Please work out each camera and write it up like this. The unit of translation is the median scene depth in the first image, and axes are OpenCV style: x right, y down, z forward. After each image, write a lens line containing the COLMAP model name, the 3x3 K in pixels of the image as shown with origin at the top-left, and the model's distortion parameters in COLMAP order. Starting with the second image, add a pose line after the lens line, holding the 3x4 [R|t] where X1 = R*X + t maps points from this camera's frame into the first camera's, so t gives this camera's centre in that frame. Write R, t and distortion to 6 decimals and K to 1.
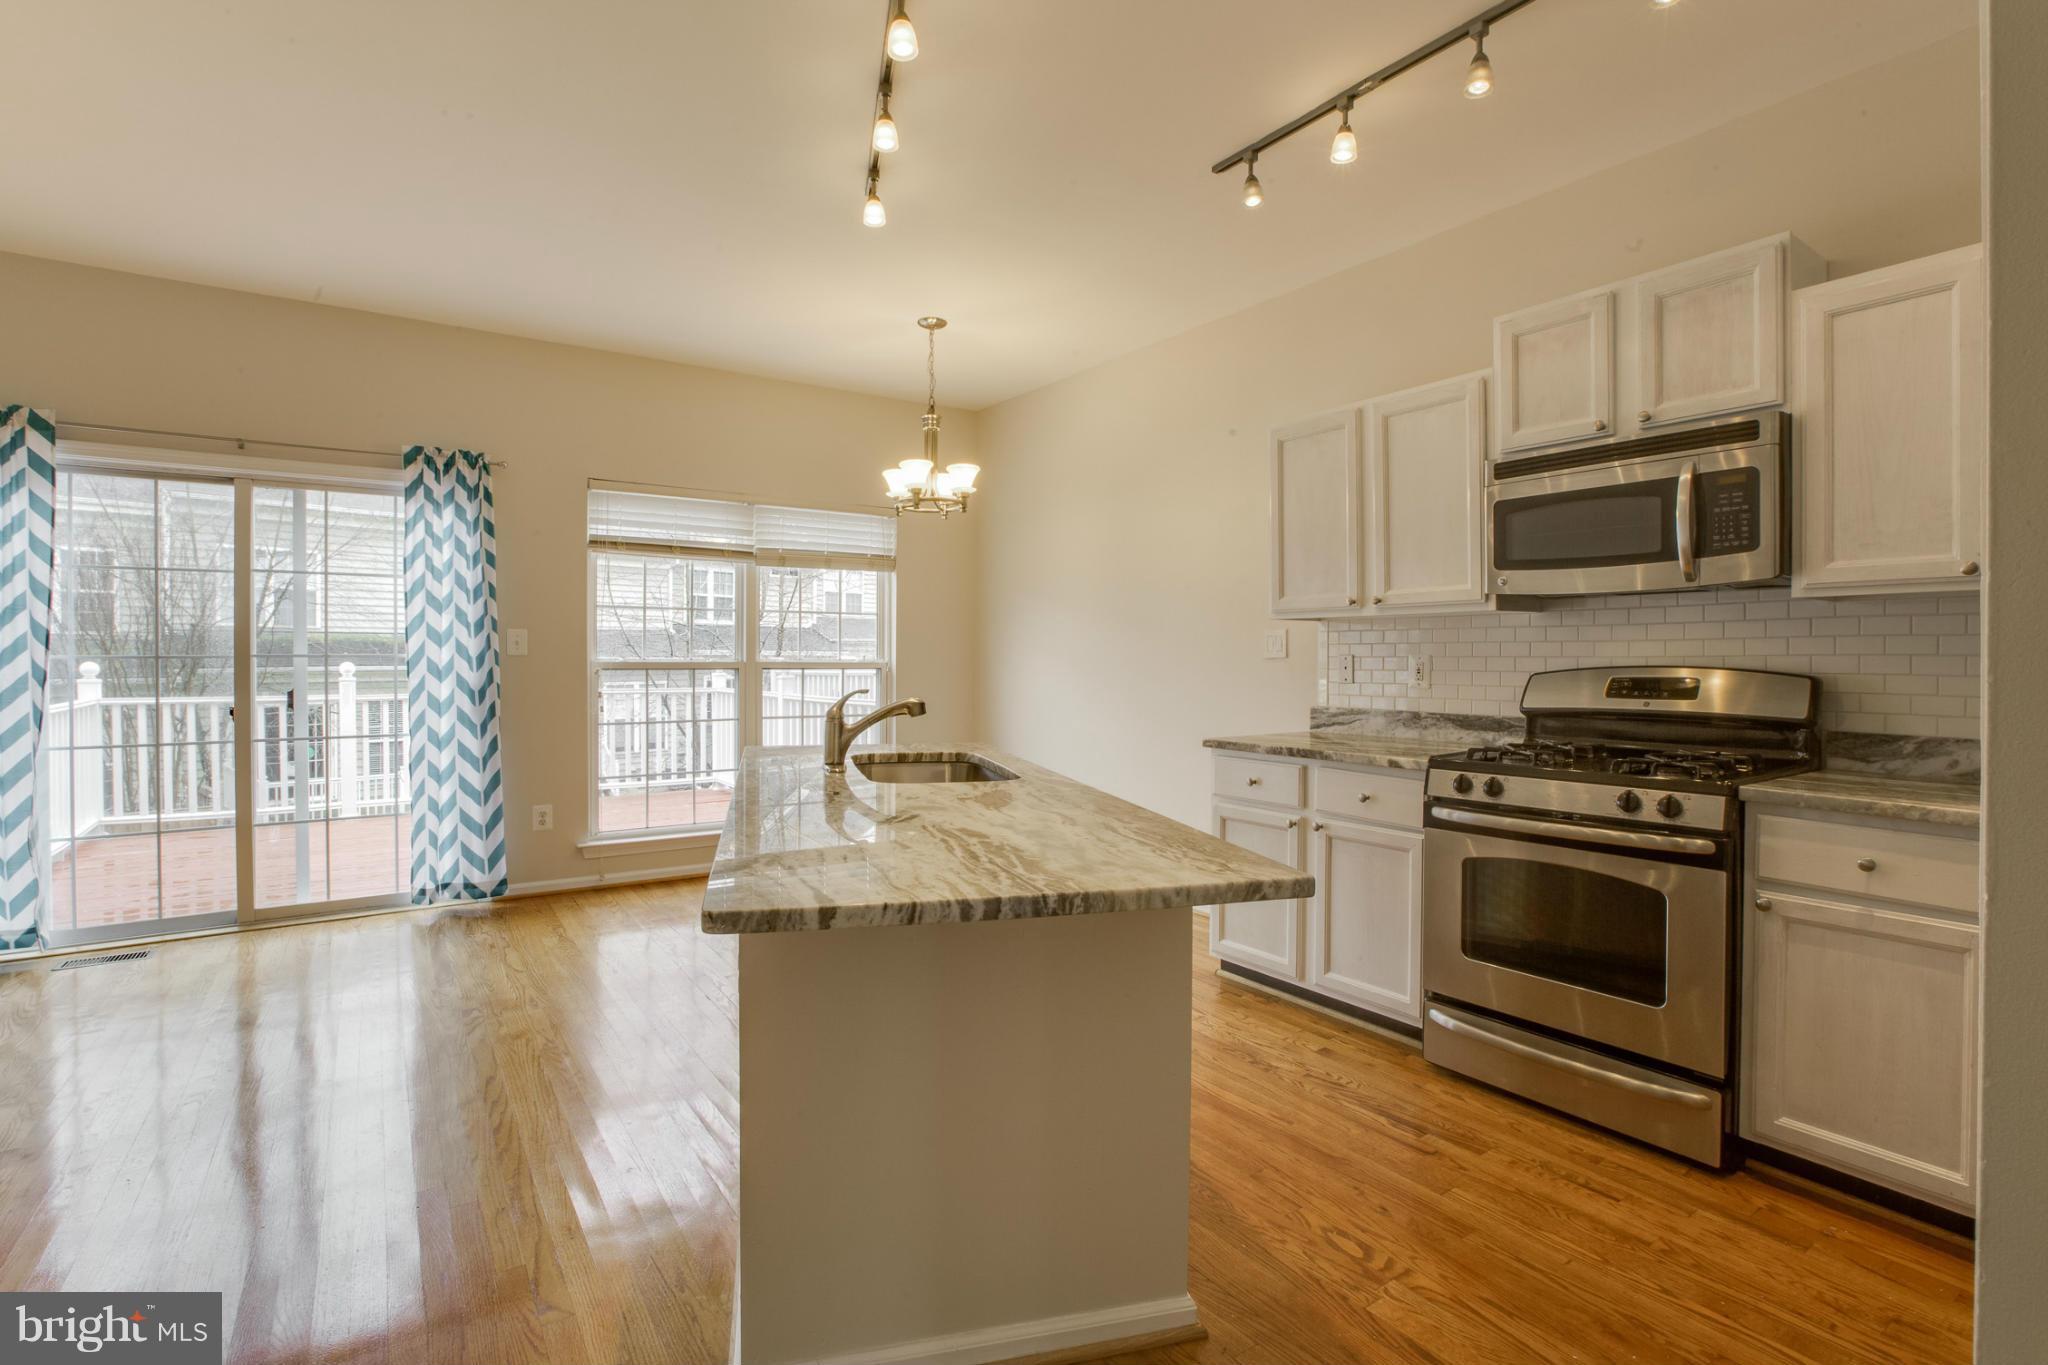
lens RADIAL K [[973.0, 0, 1032.2], [0, 973.0, 670.0], [0, 0, 1]] dist [-0.055217, 0.028558]
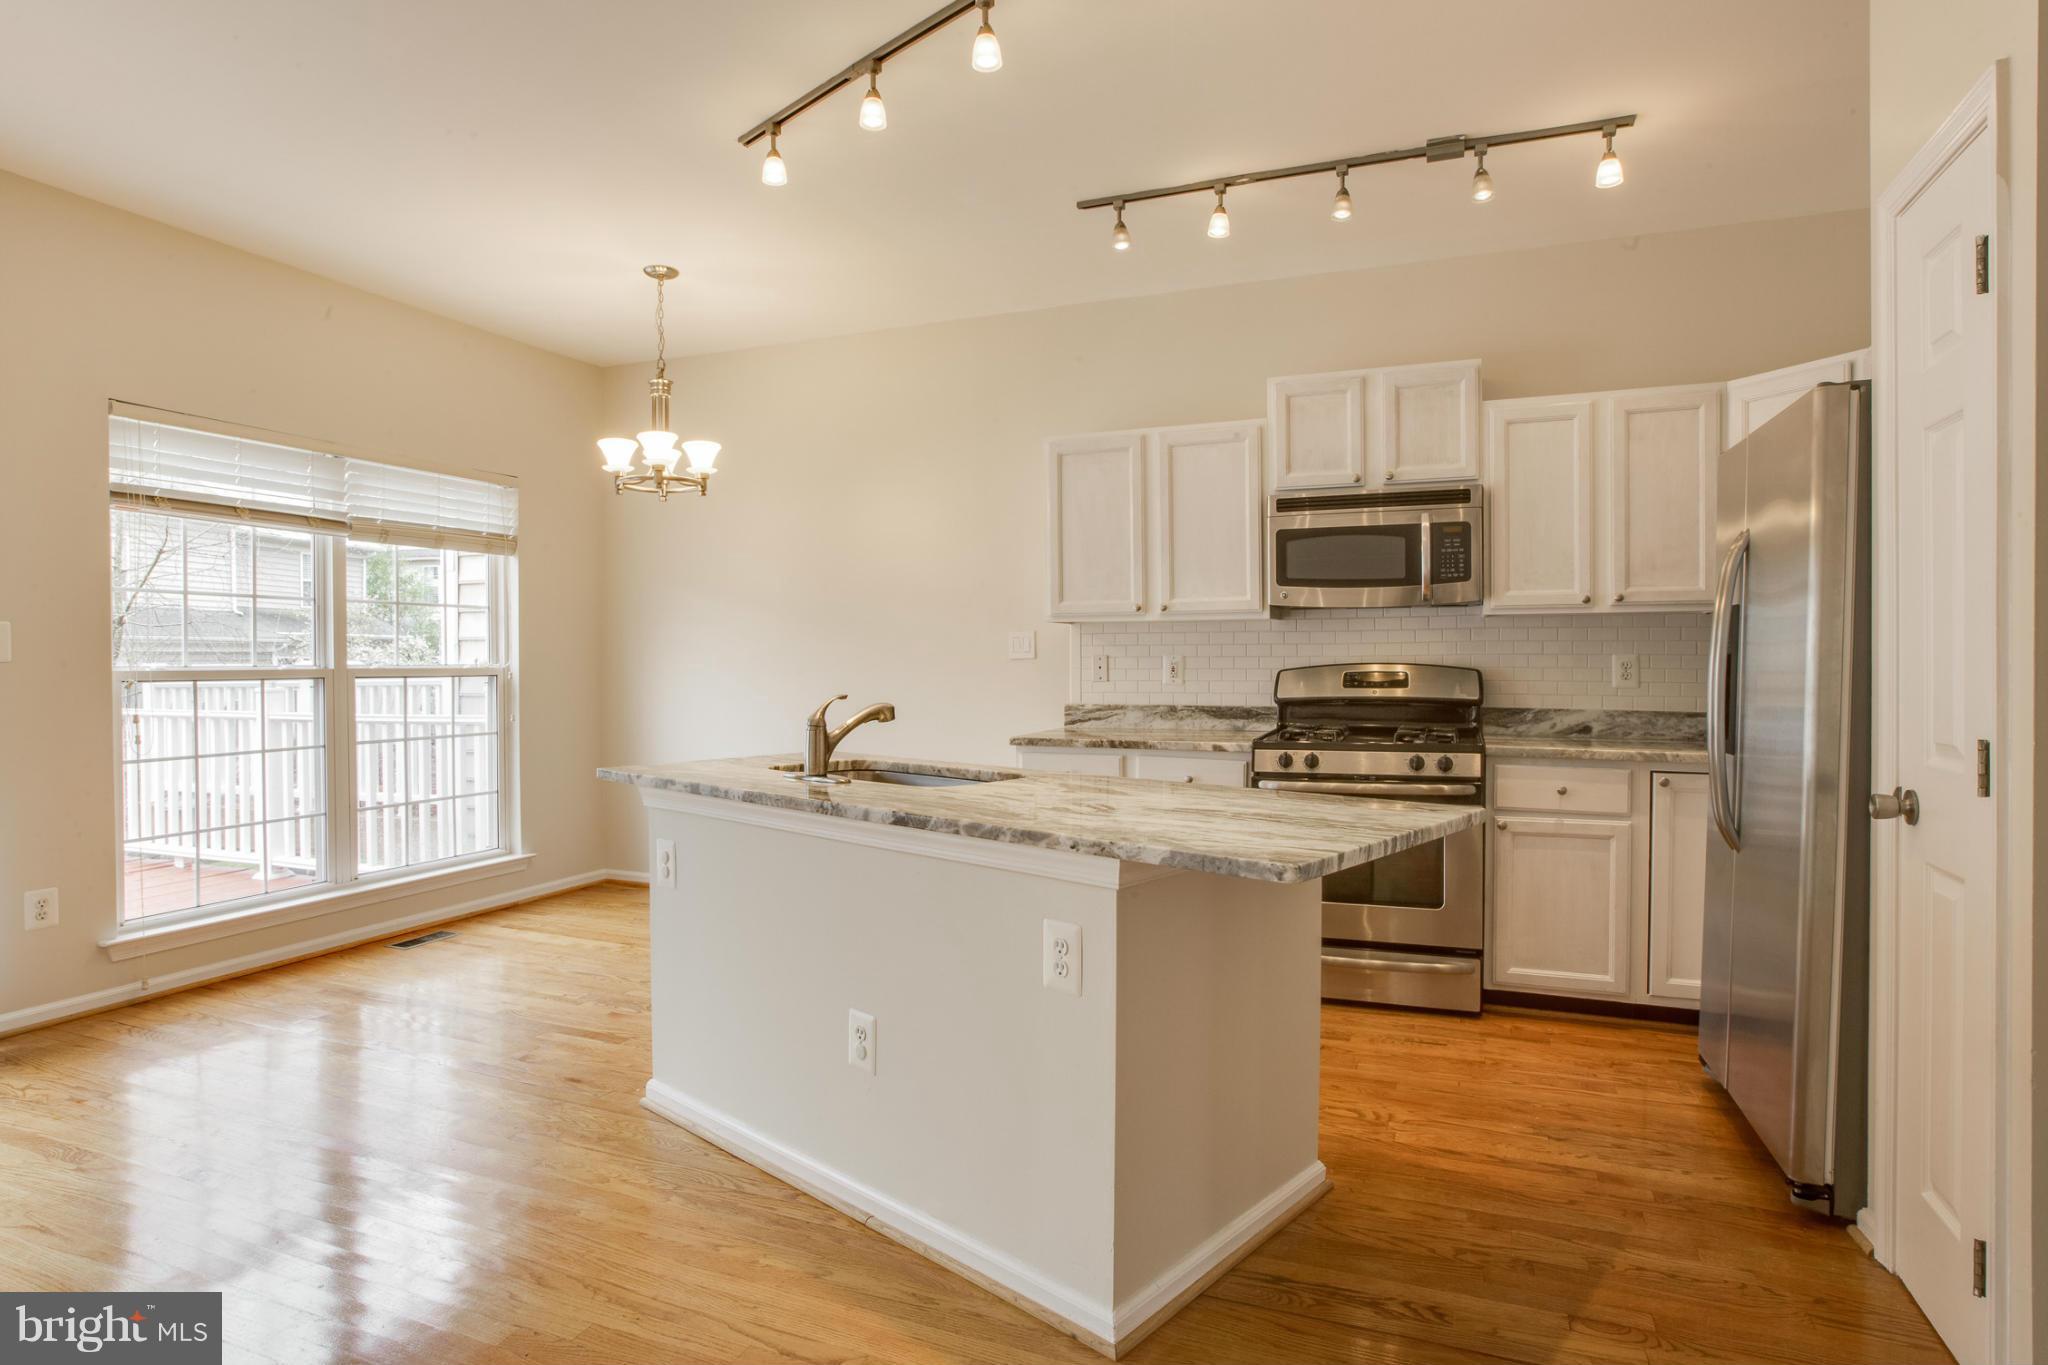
lens RADIAL K [[1115.9, 0, 1052.6], [0, 1115.9, 680.3], [0, 0, 1]] dist [-0.050712, 0.016808]
pose [[0.821391, -0.016435, 0.570129, -0.594977], [0.012594, 0.999864, 0.010678, -0.002573], [-0.570227, -0.001591, 0.821486, -0.003224]]
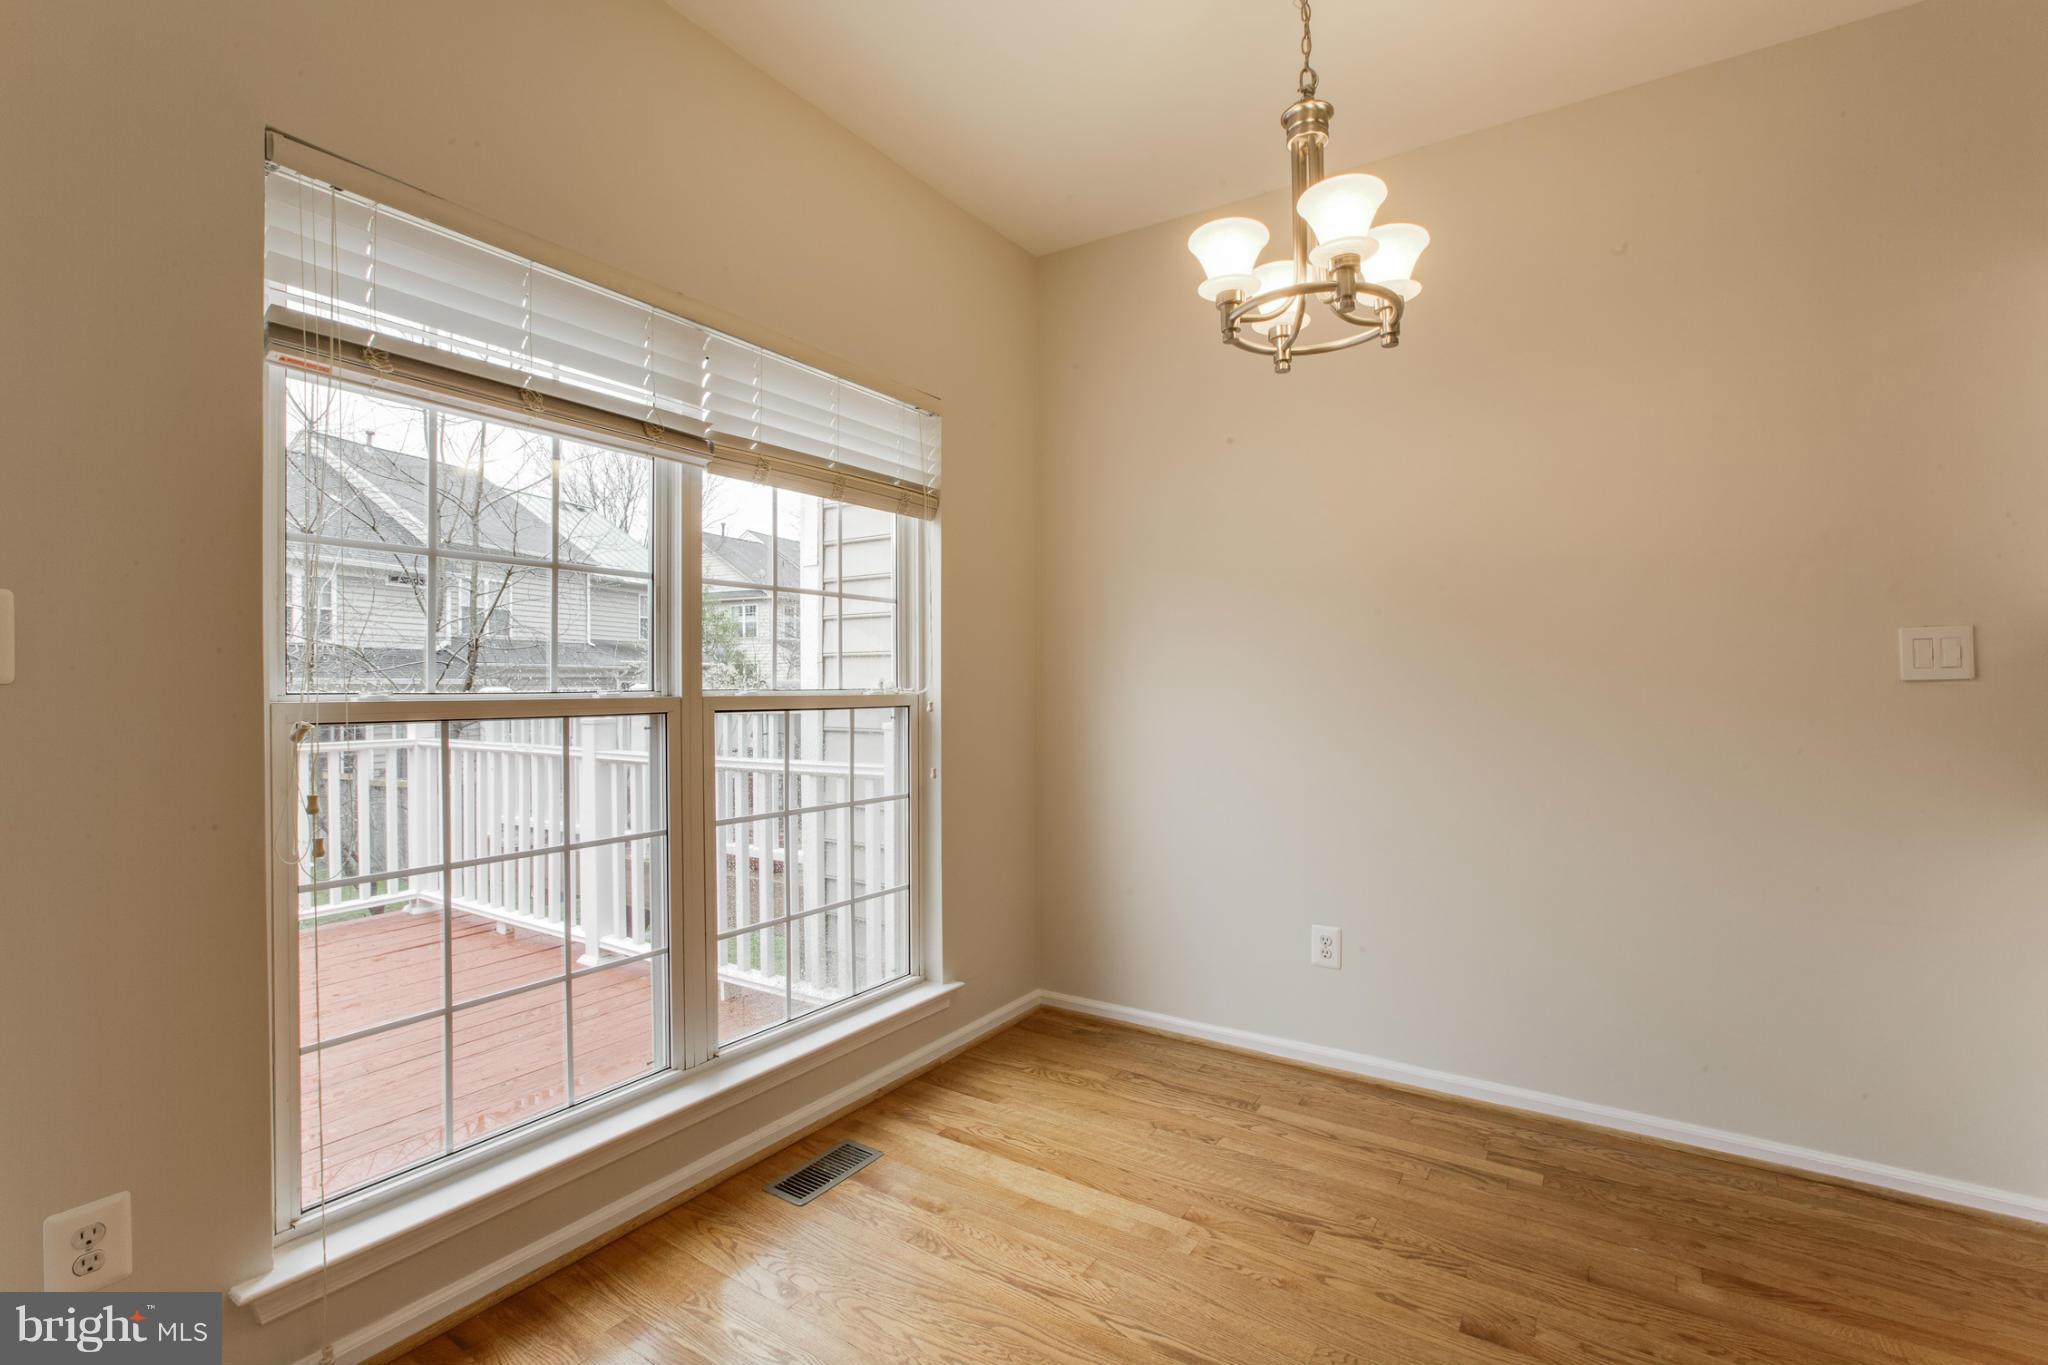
lens RADIAL K [[959.6, 0, 1024.0], [0, 959.6, 682.5], [0, 0, 1]] dist [-0.028317, 0.000358]
pose [[0.925853, -0.008530, 0.377787, -0.583109], [0.013369, 0.999859, -0.010188, -0.015600], [-0.377647, 0.014484, 0.925836, 1.040360]]
